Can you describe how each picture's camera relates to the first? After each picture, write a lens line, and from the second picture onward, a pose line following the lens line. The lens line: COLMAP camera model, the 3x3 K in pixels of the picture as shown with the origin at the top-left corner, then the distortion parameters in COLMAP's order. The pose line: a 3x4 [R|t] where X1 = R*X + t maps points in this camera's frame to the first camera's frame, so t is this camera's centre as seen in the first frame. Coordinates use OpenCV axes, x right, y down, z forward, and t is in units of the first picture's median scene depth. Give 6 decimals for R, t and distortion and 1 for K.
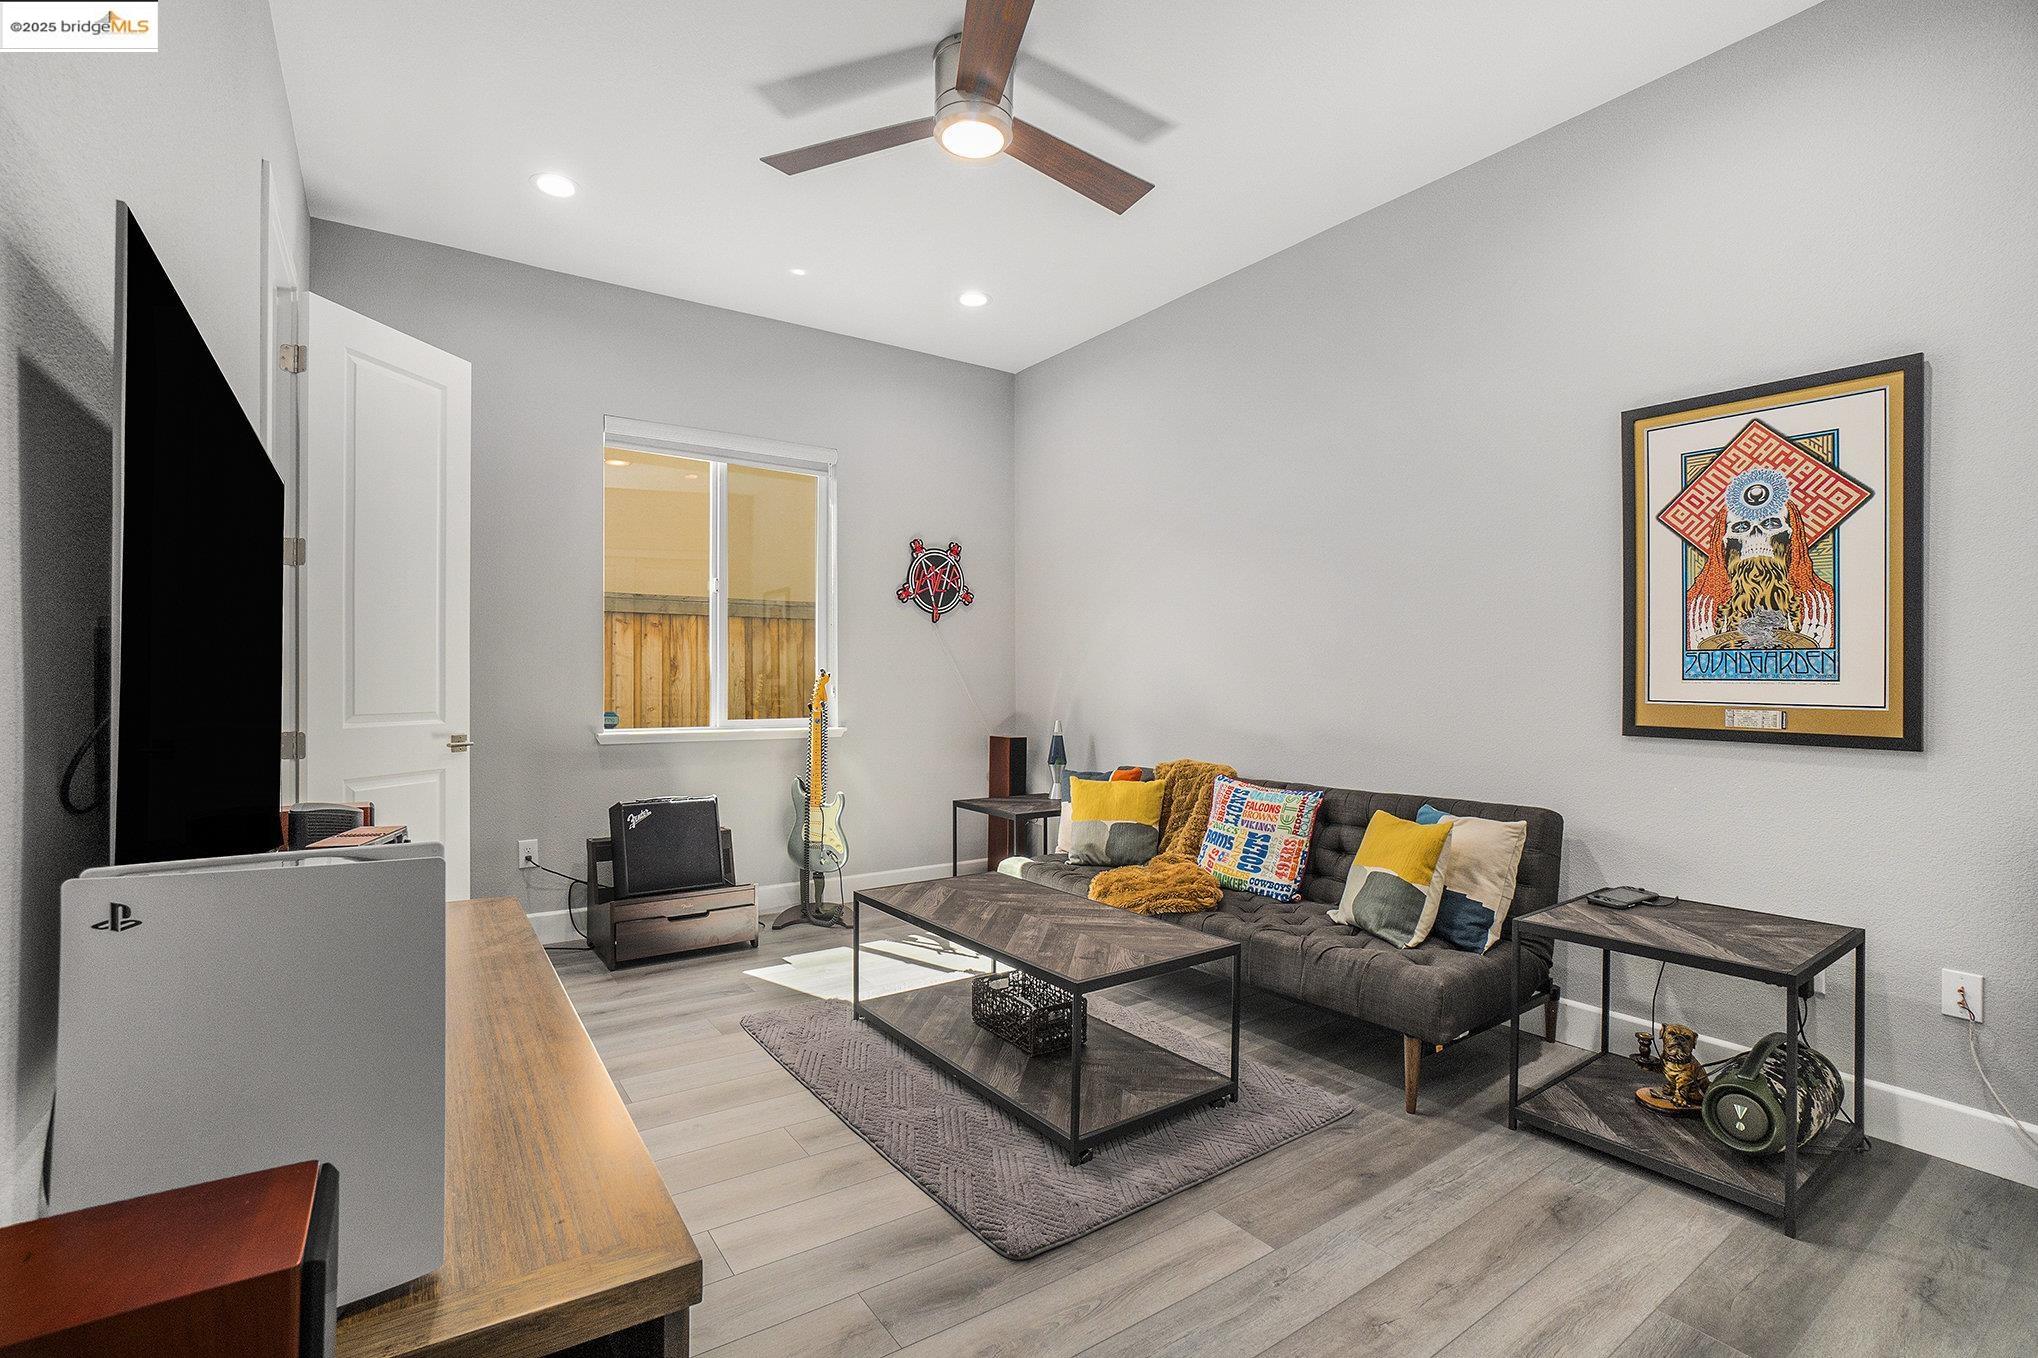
lens RADIAL K [[919.4, 0, 1020.4], [0, 919.4, 673.5], [0, 0, 1]] dist [-0.013090, 0.003307]
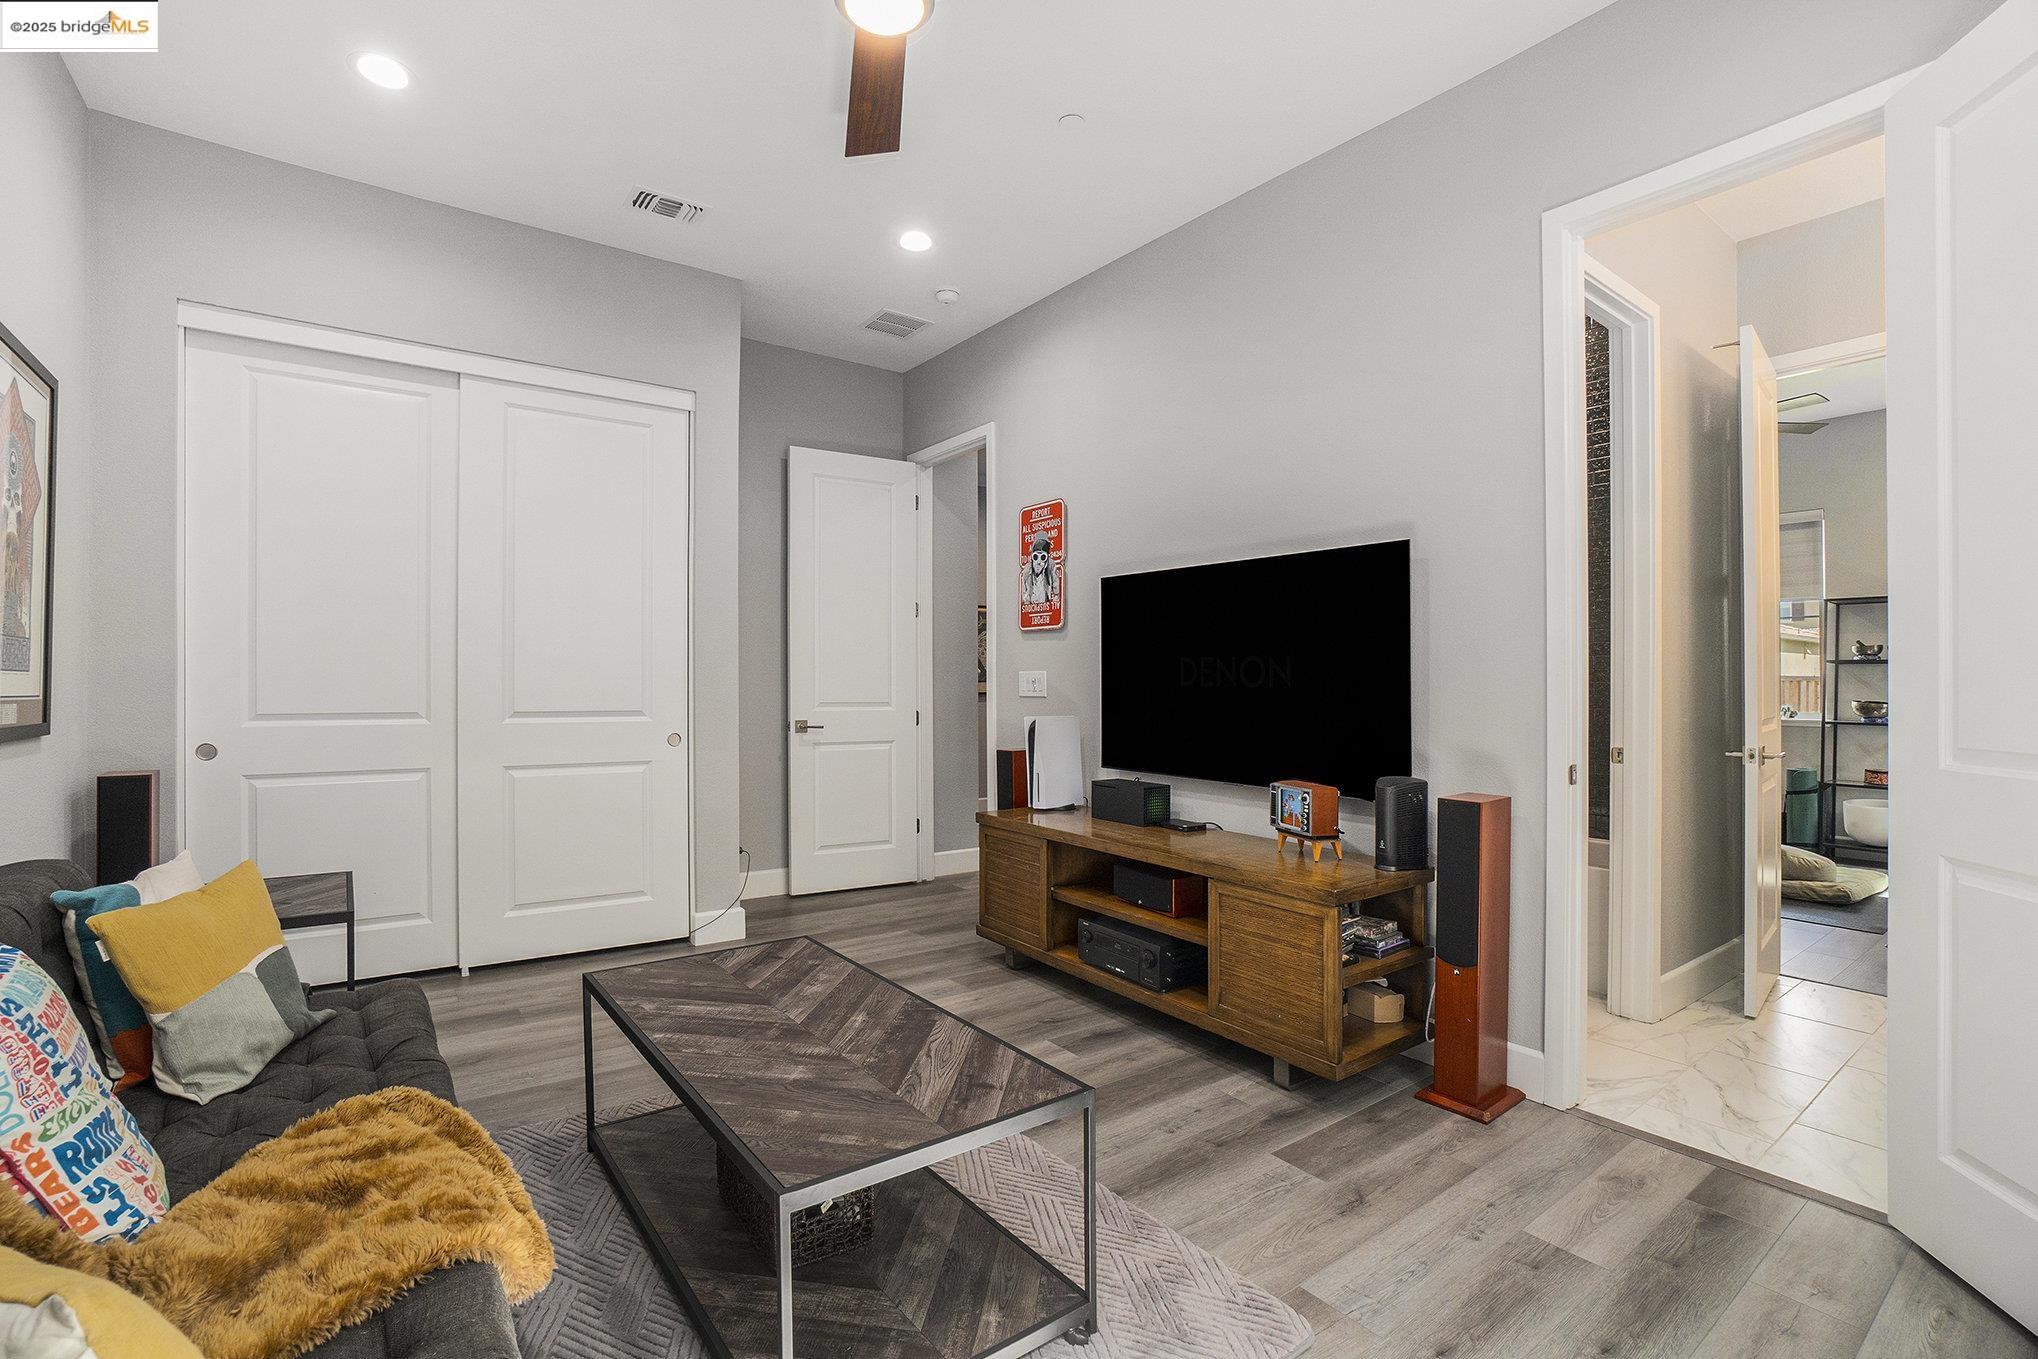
lens RADIAL K [[919.4, 0, 1016.9], [0, 919.4, 687.7], [0, 0, 1]] dist [-0.013090, 0.003307]
pose [[-0.999883, -0.005994, -0.014098, -0.145872], [-0.006029, 0.999979, 0.002438, 0.015263], [0.014083, 0.002523, -0.999898, 1.704449]]
